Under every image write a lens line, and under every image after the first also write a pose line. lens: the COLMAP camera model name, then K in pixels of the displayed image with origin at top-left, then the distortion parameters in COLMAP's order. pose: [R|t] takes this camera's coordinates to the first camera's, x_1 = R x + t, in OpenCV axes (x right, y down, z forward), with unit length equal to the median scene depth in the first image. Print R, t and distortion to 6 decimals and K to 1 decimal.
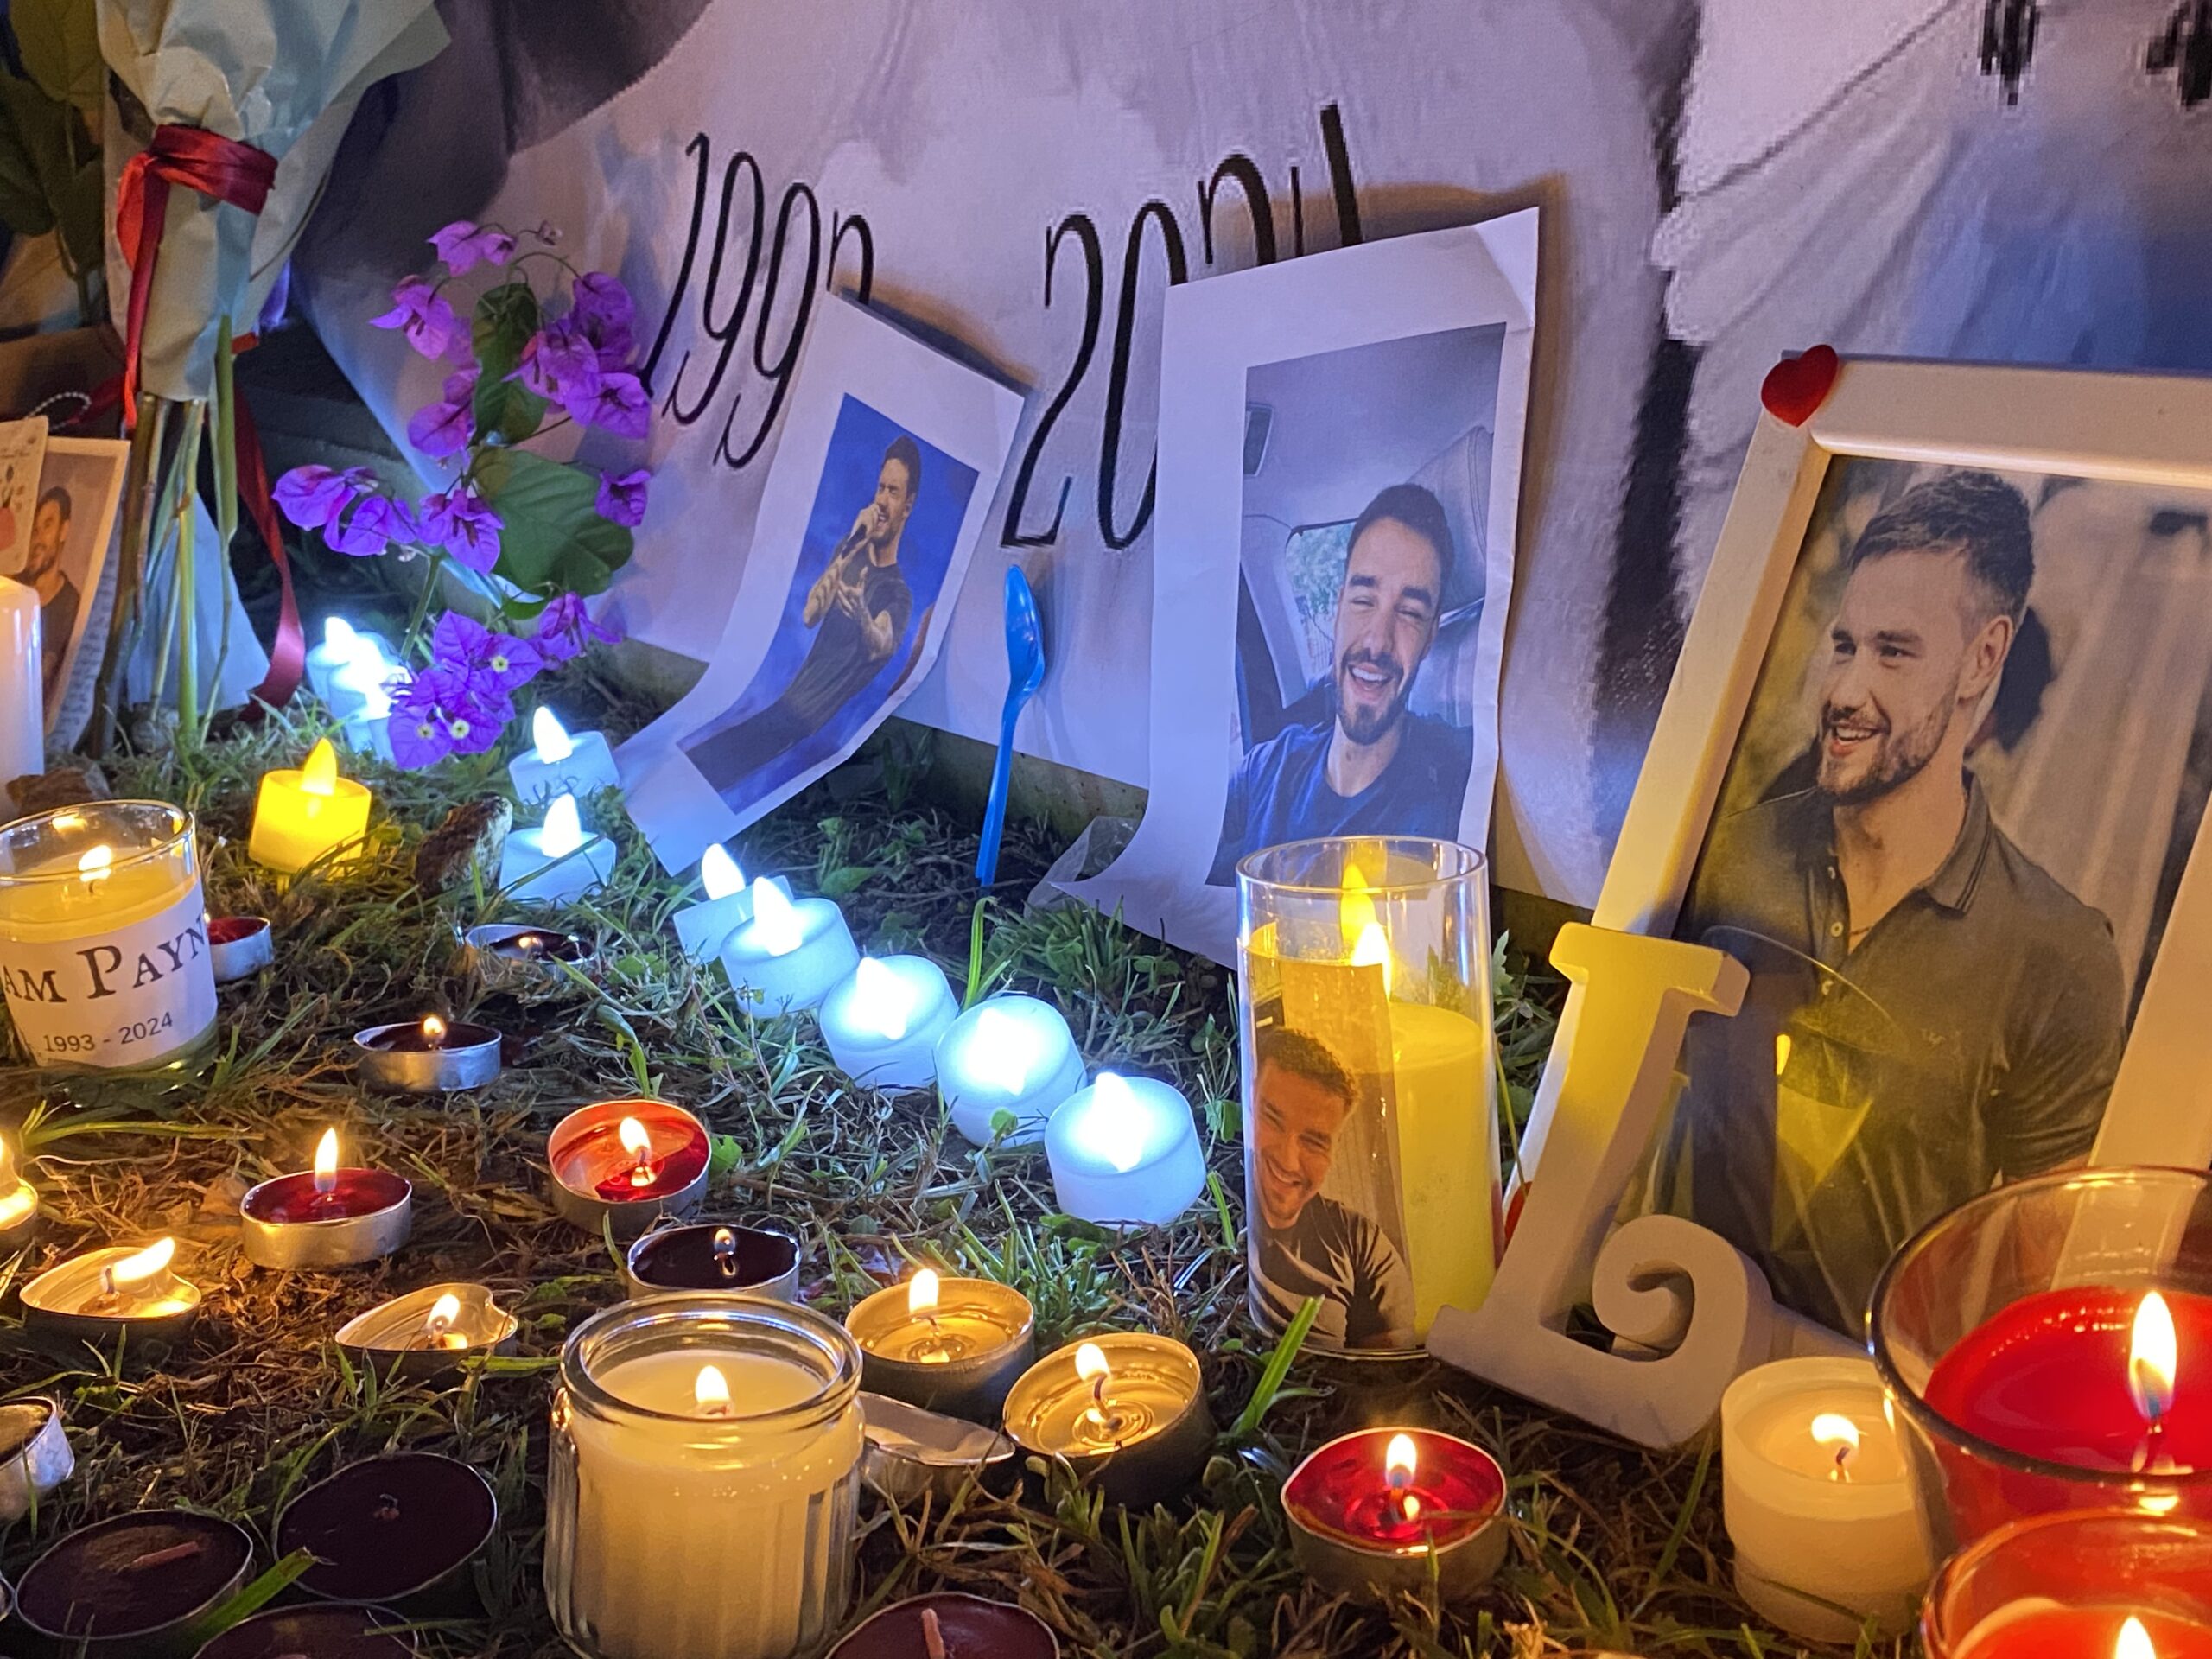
lens RADIAL K [[2589.5, 0, 1106.0], [0, 2589.5, 829.5], [0, 0, 1]] dist [-0.070842, 0.045559]
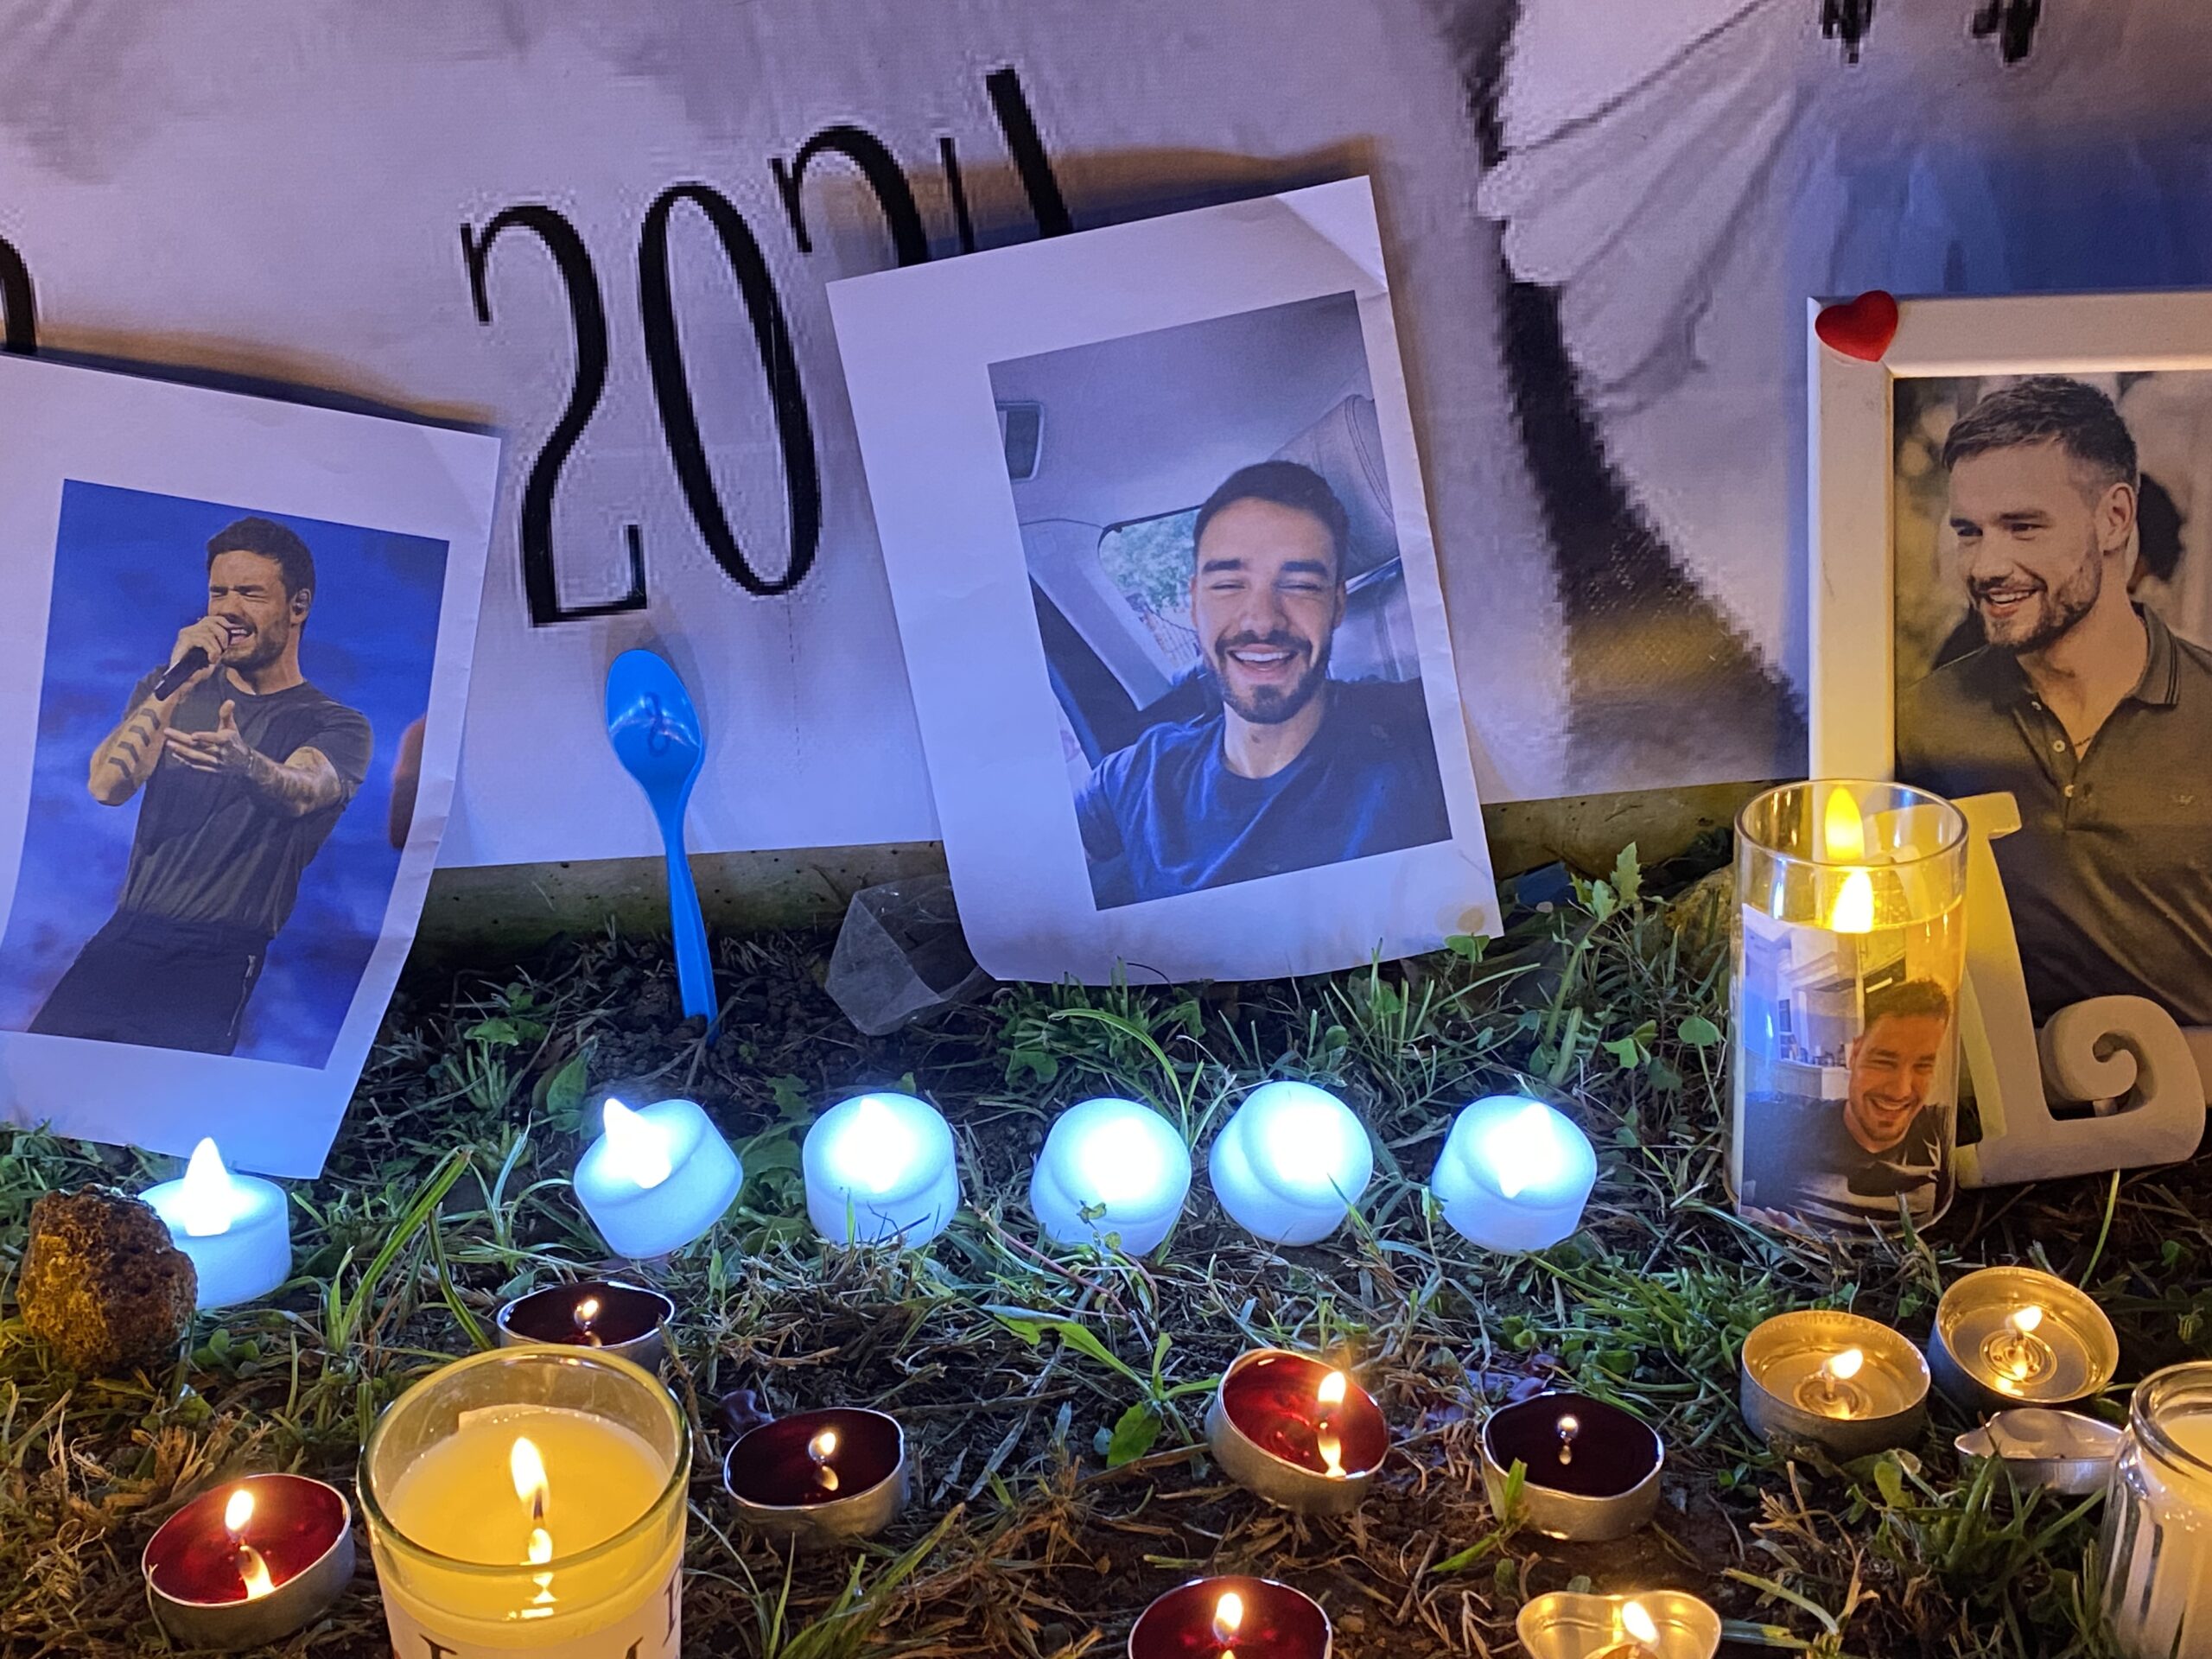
lens RADIAL K [[2917.2, 0, 1106.0], [0, 2917.2, 829.5], [0, 0, 1]] dist [0.009840, -0.084665]
pose [[0.532906, -0.324777, 0.781365, -0.916602], [0.223204, 0.944658, 0.240420, -0.308924], [-0.816206, 0.046283, 0.575905, 0.443353]]
